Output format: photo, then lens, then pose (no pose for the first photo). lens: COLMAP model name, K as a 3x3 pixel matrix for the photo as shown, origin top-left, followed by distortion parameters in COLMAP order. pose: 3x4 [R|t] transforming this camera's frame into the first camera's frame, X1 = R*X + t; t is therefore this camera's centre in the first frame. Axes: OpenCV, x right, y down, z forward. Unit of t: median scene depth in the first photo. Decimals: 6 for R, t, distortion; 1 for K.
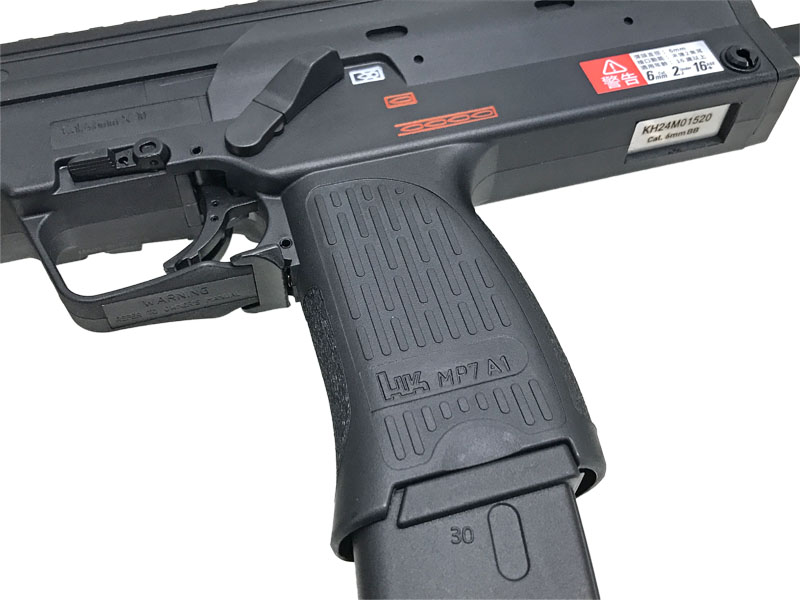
lens RADIAL K [[835.7, 0, 423.9], [0, 835.7, 298.9], [0, 0, 1]] dist [0.018266, 0.003950]
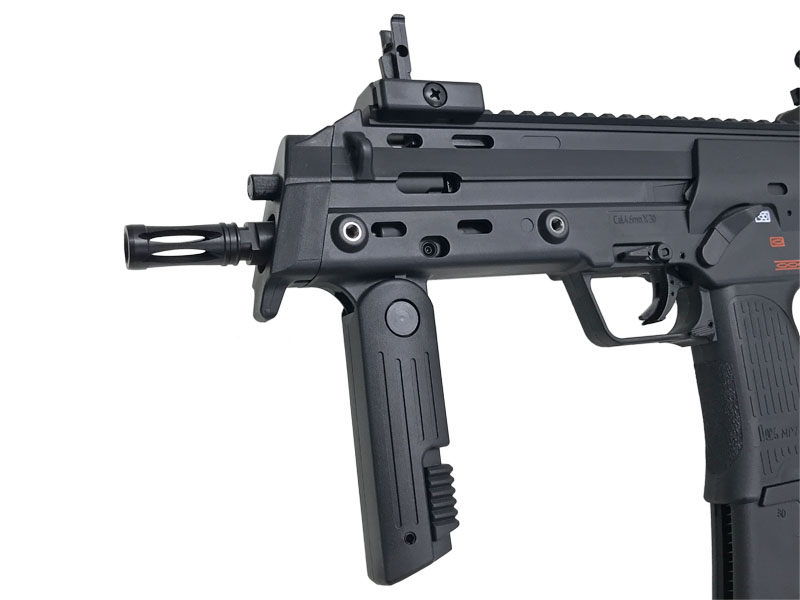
lens RADIAL K [[881.9, 0, 400.9], [0, 881.9, 267.9], [0, 0, 1]] dist [0.021662, -0.018669]
pose [[0.914195, 0.241622, 0.325371, -1.266662], [-0.338383, 0.896904, 0.284710, -0.437384], [-0.223034, -0.370381, 0.901706, -0.434393]]
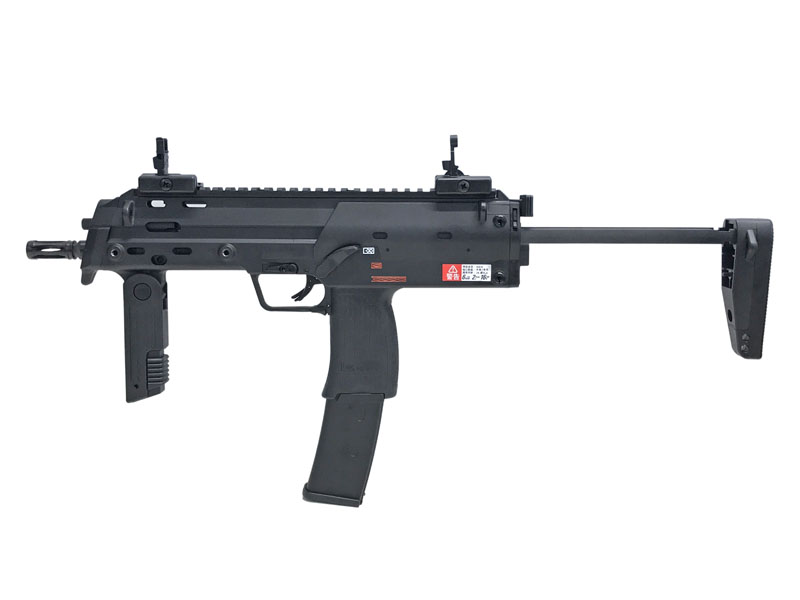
lens RADIAL K [[870.7, 0, 400.0], [0, 870.7, 300.0], [0, 0, 1]] dist [0.295036, -1.259427]
pose [[0.955519, 0.294412, 0.017469, 0.033499], [-0.235102, 0.724587, 0.647843, -2.157686], [0.178075, -0.623134, 0.761573, -1.401553]]
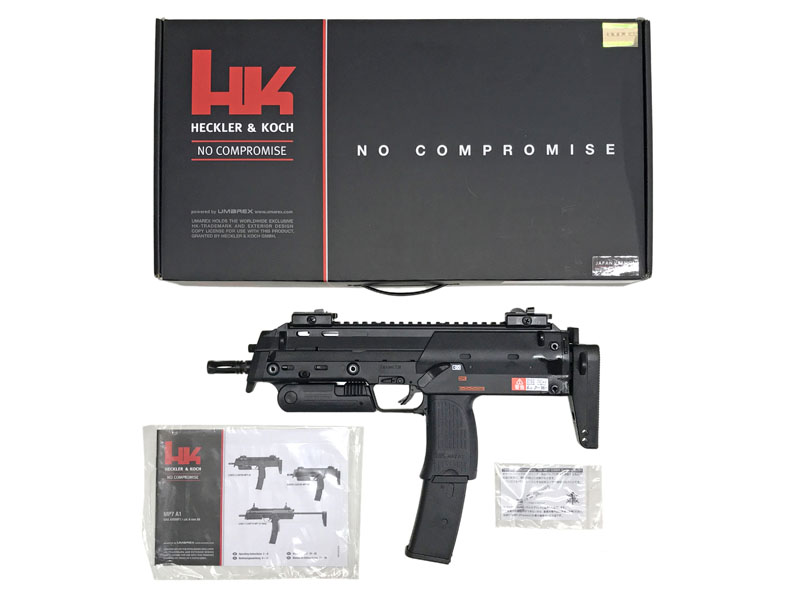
lens RADIAL K [[960.3, 0, 400.0], [0, 960.3, 300.0], [0, 0, 1]] dist [0.068408, -0.003870]
pose [[0.953890, 0.293972, -0.060615, -0.143639], [-0.208373, 0.793914, 0.571210, -3.077930], [0.216043, -0.532241, 0.818563, -2.602282]]
